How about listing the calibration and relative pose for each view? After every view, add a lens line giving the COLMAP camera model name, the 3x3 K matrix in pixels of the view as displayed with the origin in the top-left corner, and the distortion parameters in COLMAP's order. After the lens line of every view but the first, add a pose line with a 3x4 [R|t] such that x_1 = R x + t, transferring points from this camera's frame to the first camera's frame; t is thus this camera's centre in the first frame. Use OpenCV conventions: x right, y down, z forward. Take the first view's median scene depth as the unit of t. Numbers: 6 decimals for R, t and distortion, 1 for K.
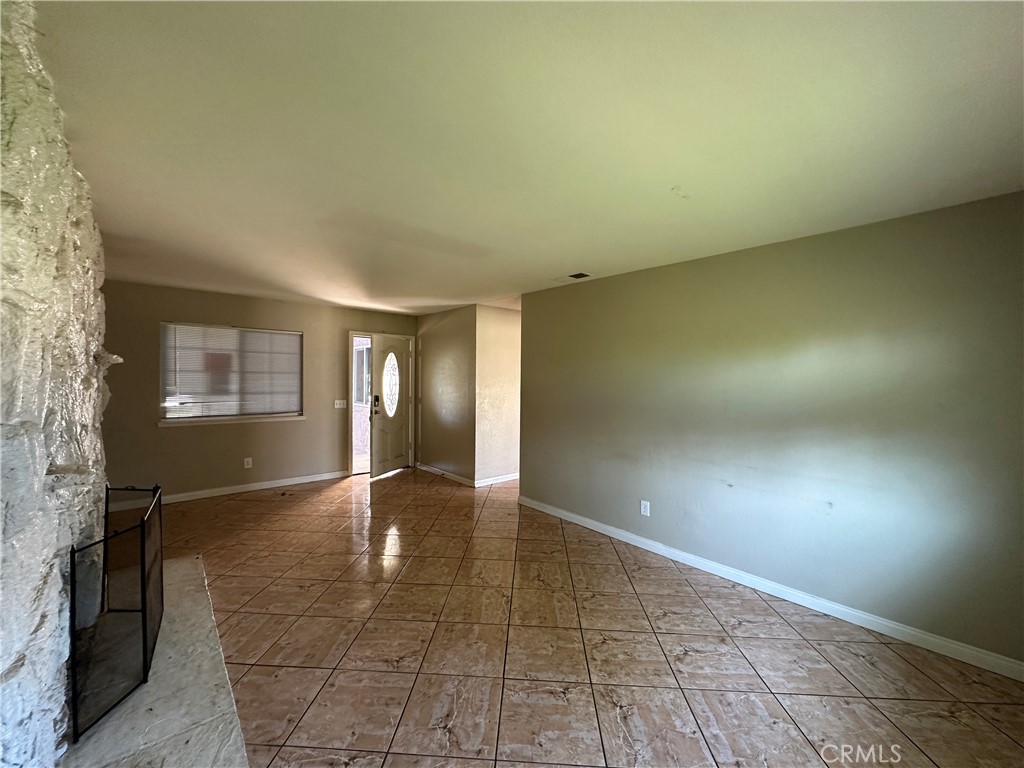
lens RADIAL K [[406.9, 0, 511.2], [0, 406.9, 384.4], [0, 0, 1]] dist [-0.002936, -0.000325]
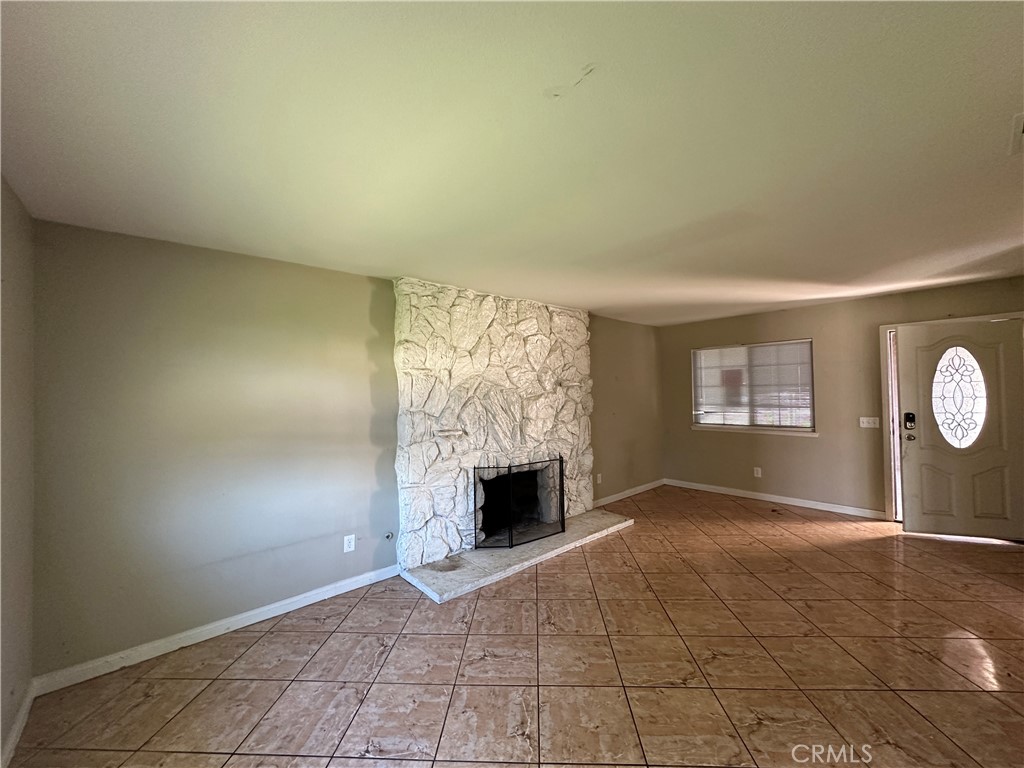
lens RADIAL K [[406.9, 0, 511.2], [0, 406.9, 384.4], [0, 0, 1]] dist [-0.002936, -0.000325]
pose [[-0.000220, -0.029238, -0.999572, 0.445640], [0.001684, 0.999571, -0.029238, -0.003403], [0.999999, -0.001689, -0.000170, 0.403910]]
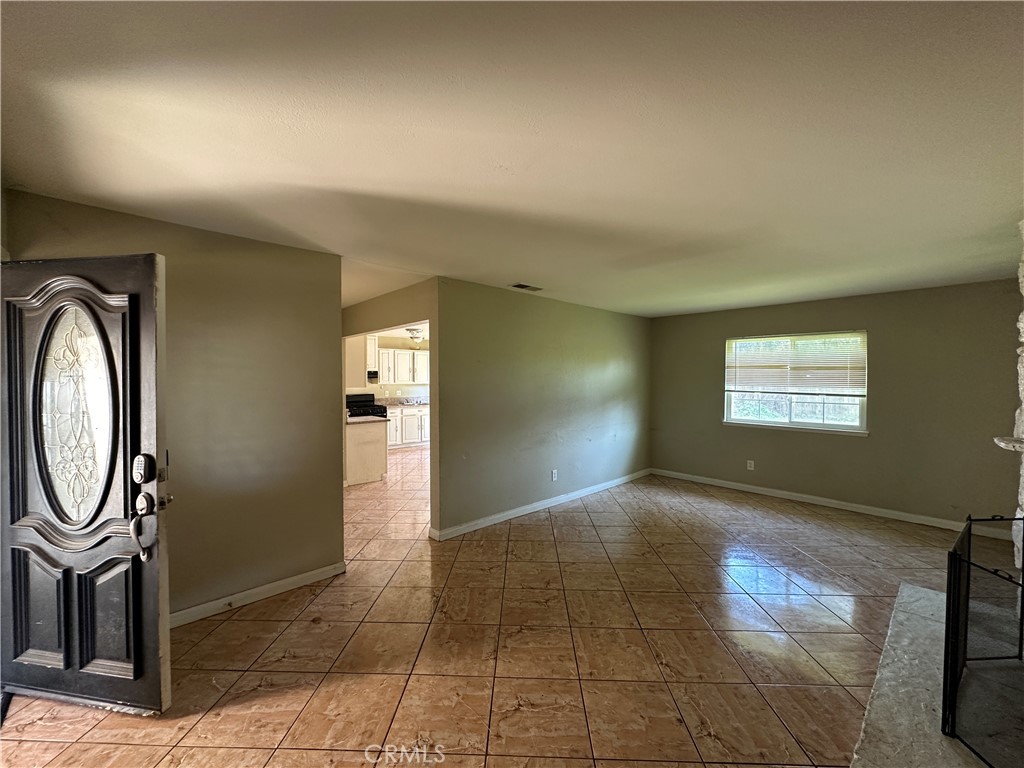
lens RADIAL K [[406.9, 0, 511.2], [0, 406.9, 384.4], [0, 0, 1]] dist [-0.002936, -0.000325]
pose [[-0.020715, -0.030312, 0.999326, -0.785247], [0.018131, 0.999365, 0.030689, -0.033911], [-0.999621, 0.018754, -0.020153, 0.900103]]
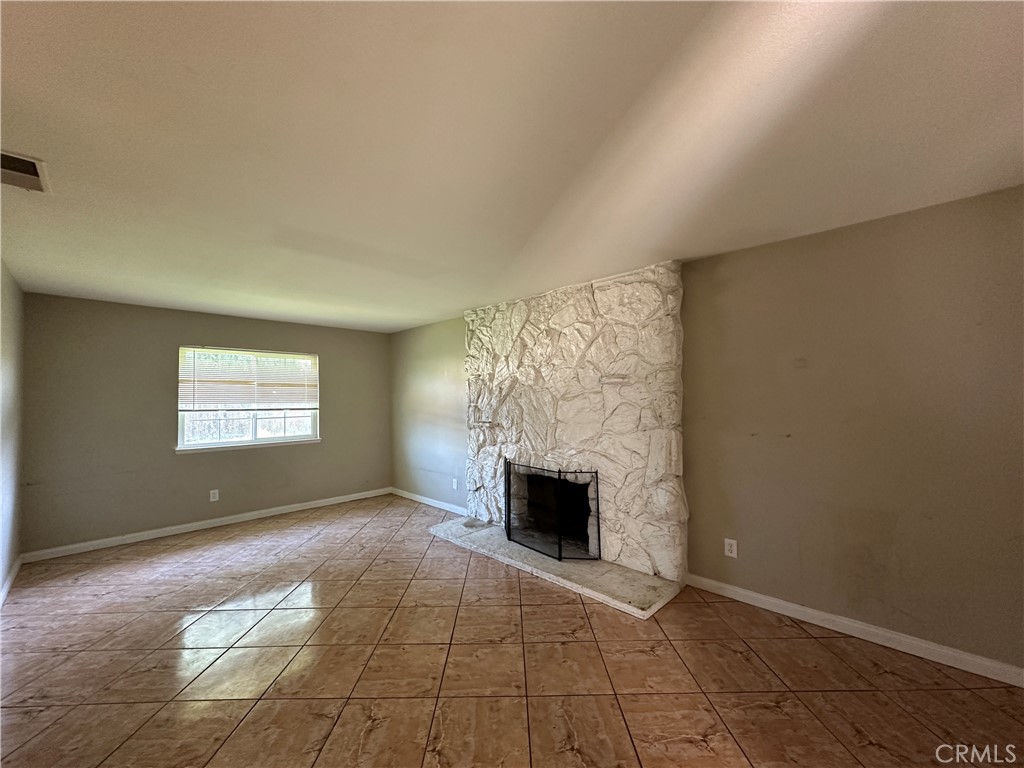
lens RADIAL K [[406.9, 0, 511.2], [0, 406.9, 384.4], [0, 0, 1]] dist [-0.002936, -0.000325]
pose [[-0.997863, -0.001411, -0.065324, -0.311812], [-0.000694, 0.999939, -0.011009, -0.018635], [0.065336, -0.010941, -0.997803, 1.246855]]
